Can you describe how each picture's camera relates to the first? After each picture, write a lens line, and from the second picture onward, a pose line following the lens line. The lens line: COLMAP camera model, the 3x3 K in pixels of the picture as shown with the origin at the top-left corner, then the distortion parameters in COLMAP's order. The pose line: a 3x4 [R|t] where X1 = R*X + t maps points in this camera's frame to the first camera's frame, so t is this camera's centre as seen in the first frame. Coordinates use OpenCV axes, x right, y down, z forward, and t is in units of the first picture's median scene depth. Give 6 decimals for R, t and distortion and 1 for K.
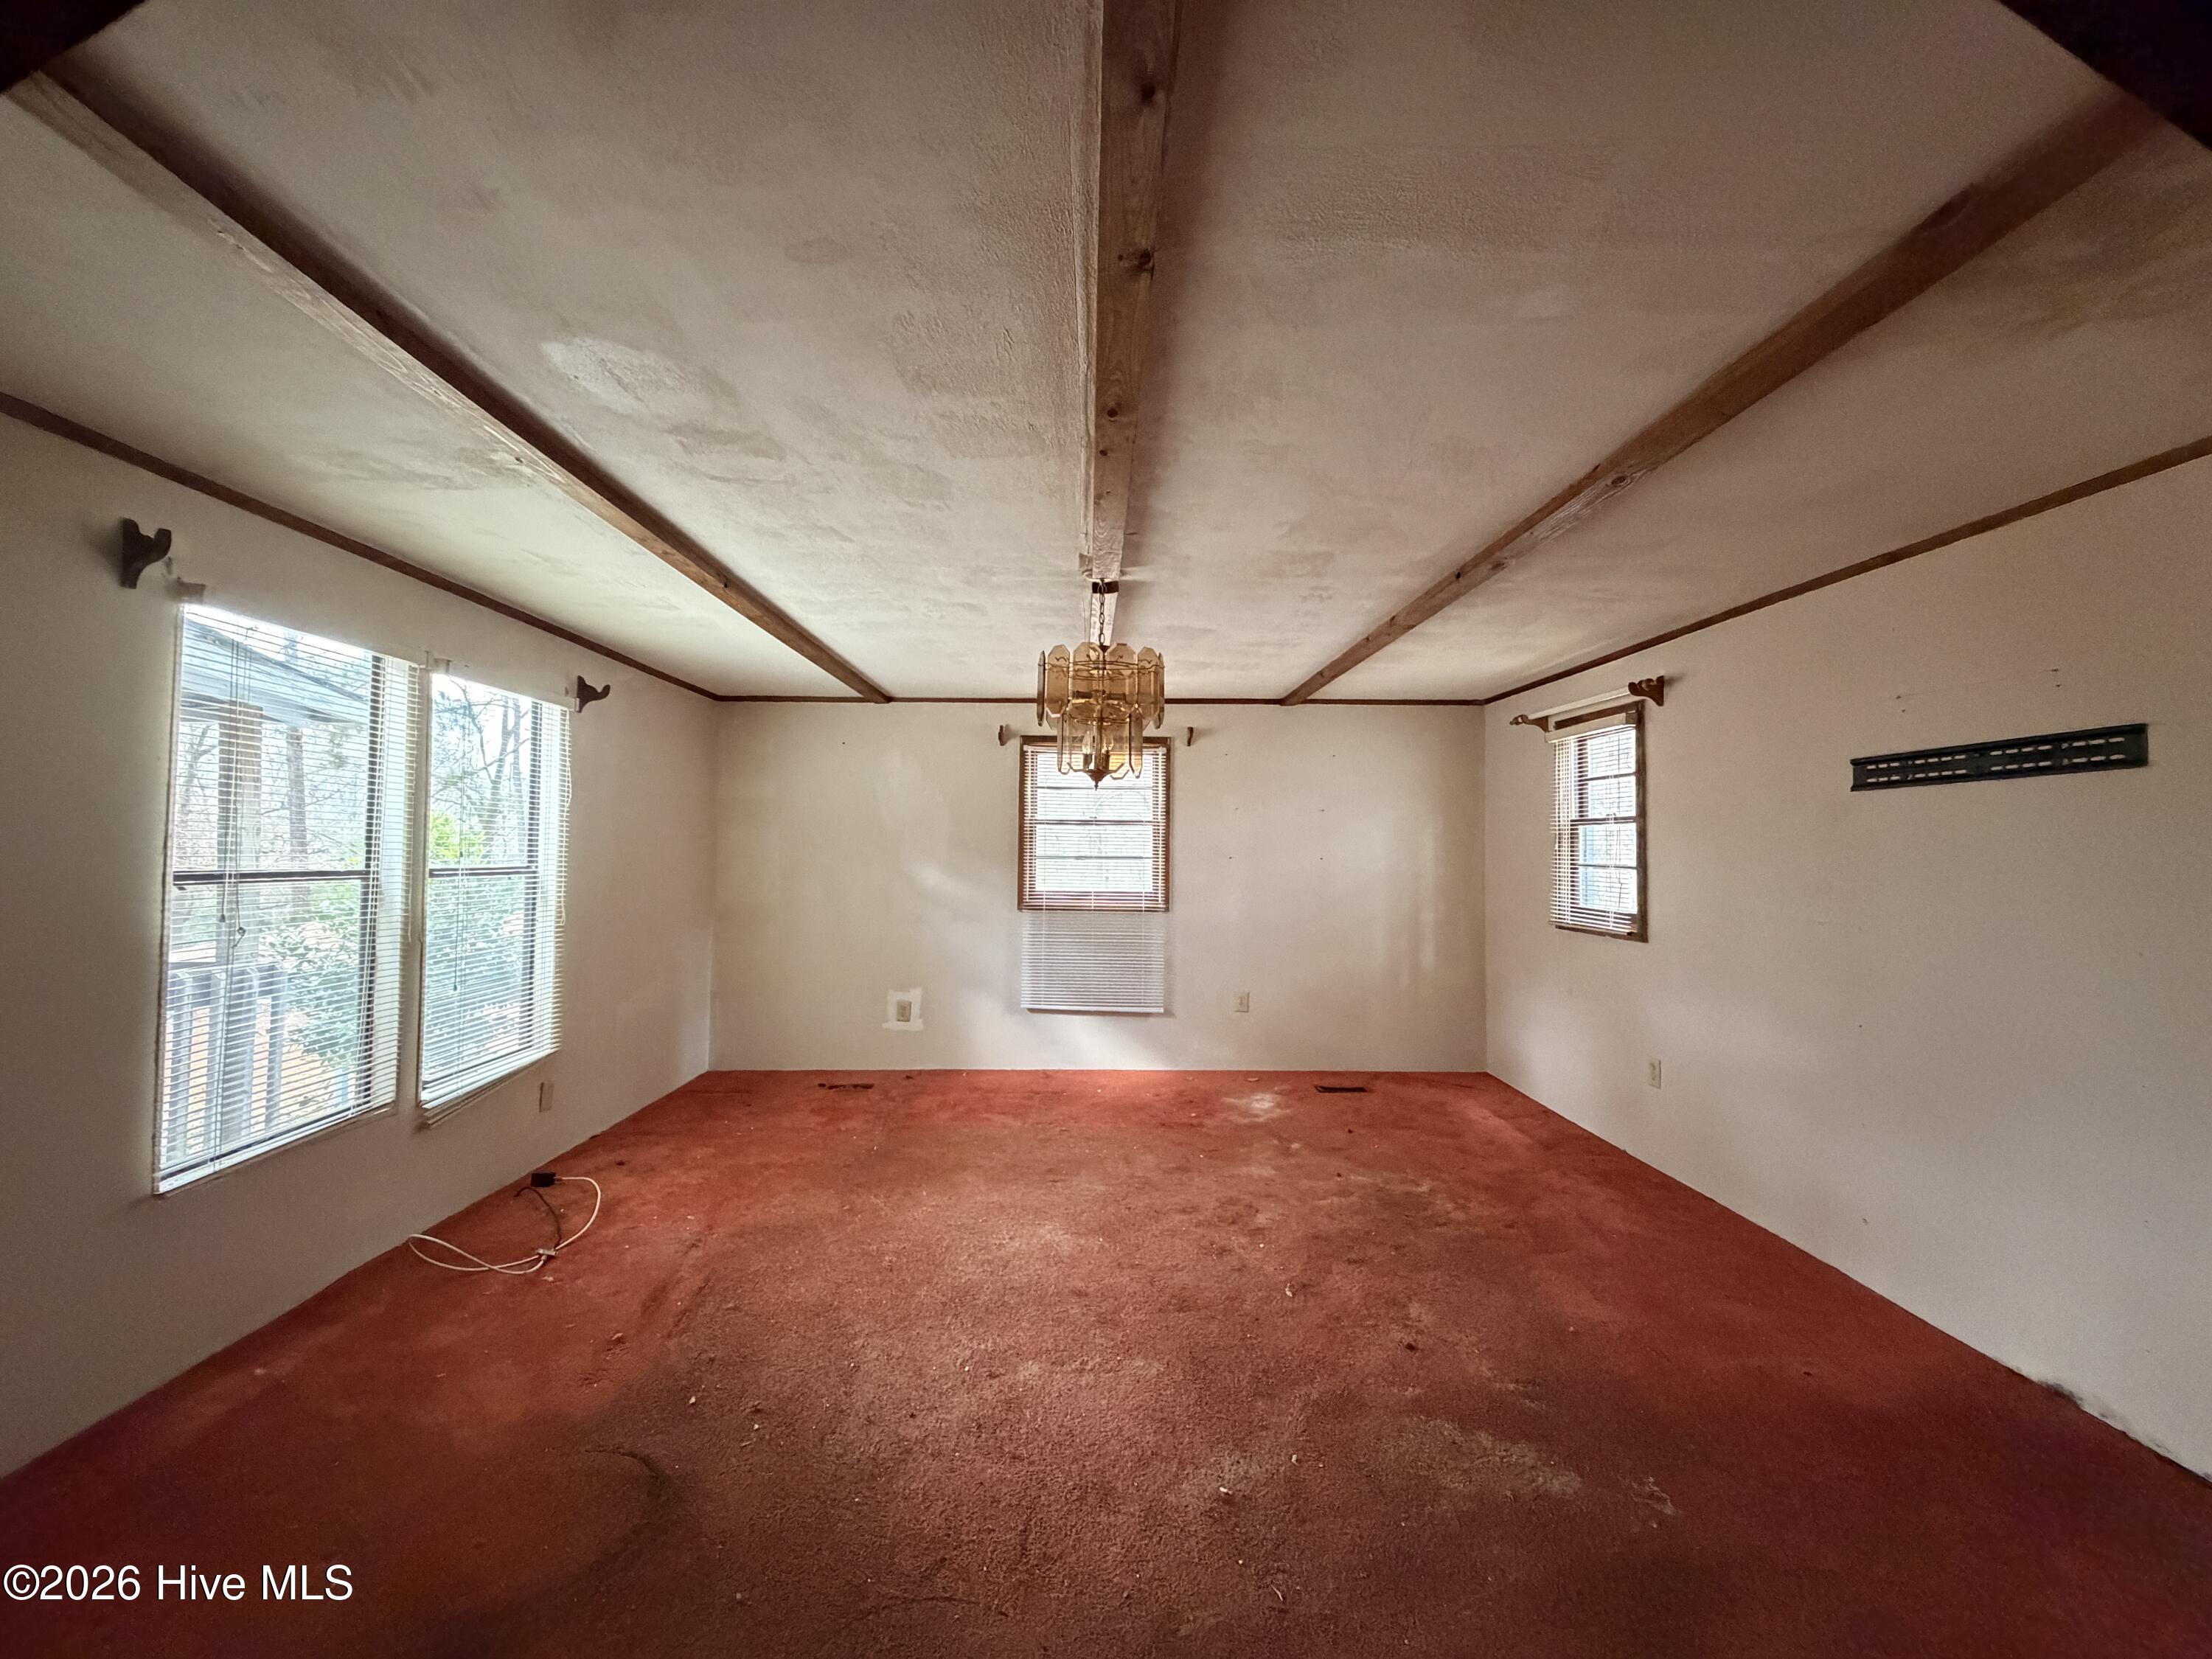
lens RADIAL K [[876.1, 0, 1106.0], [0, 876.1, 829.5], [0, 0, 1]] dist [0.000353, 0.000000]
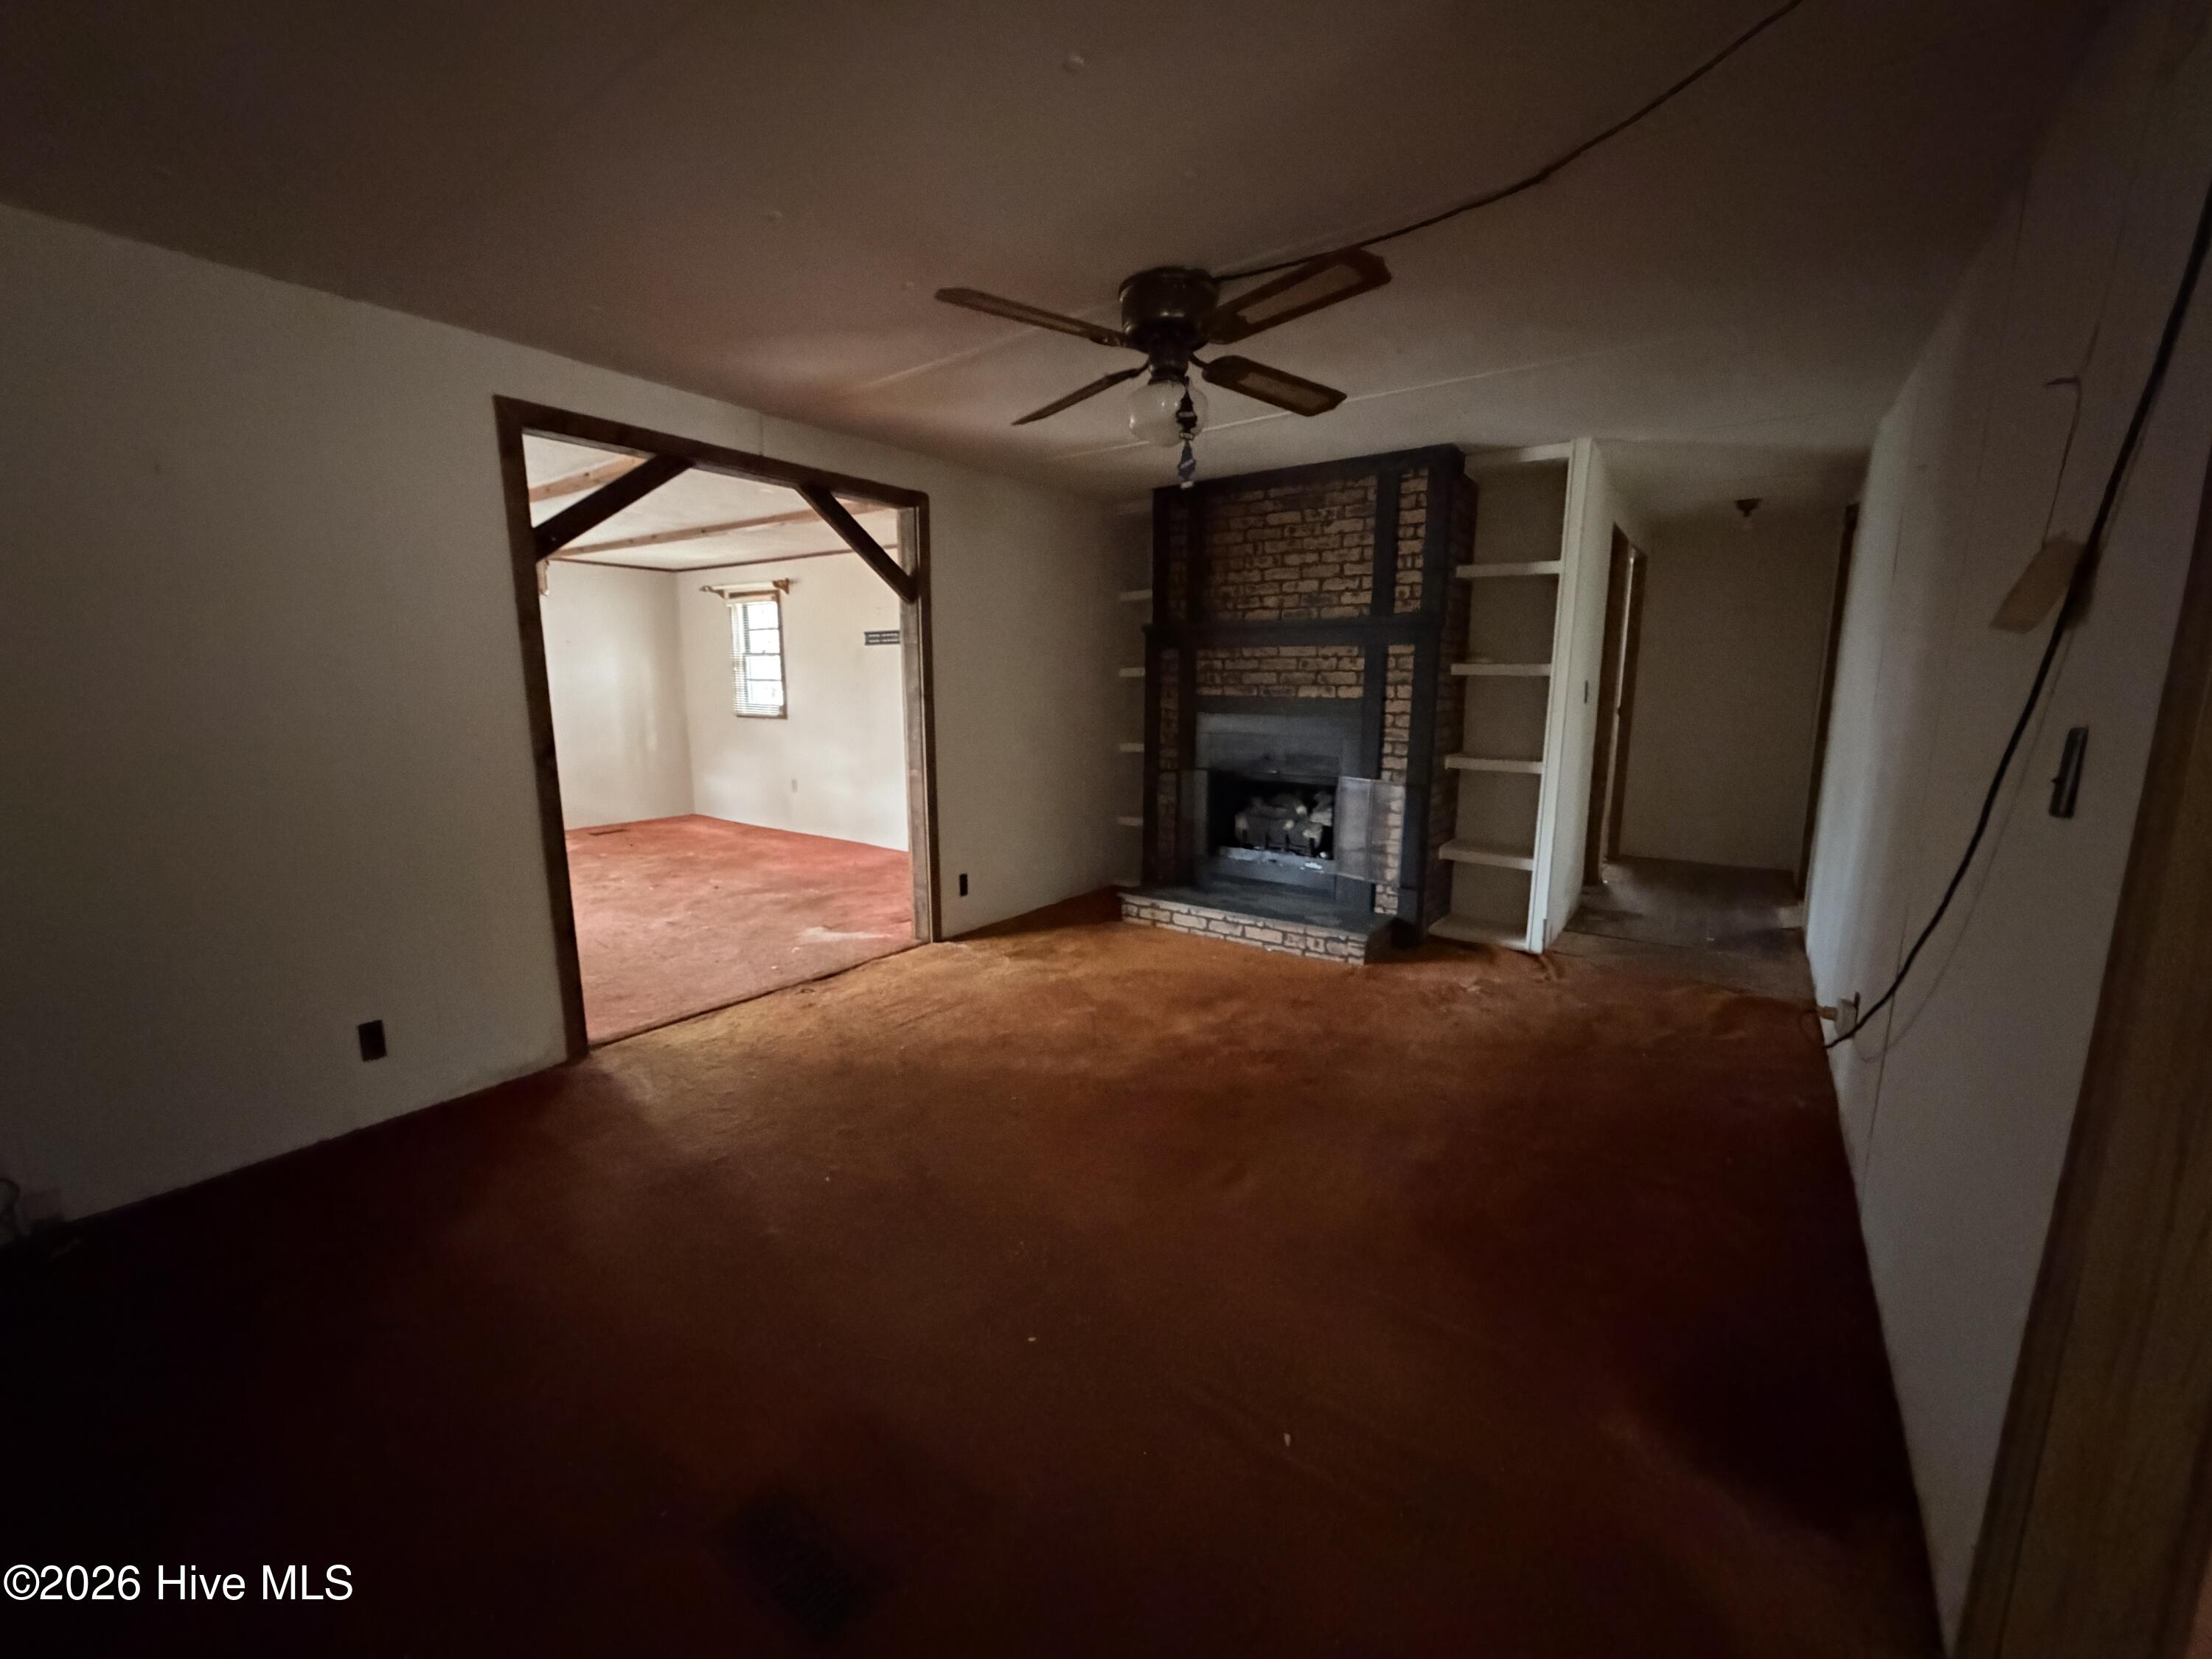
lens RADIAL K [[876.1, 0, 1106.0], [0, 876.1, 829.5], [0, 0, 1]] dist [0.000353, 0.000000]
pose [[0.594174, -0.142205, 0.791666, -0.470998], [-0.015106, 0.982101, 0.187750, -0.005094], [-0.804195, -0.123515, 0.581390, -0.637827]]
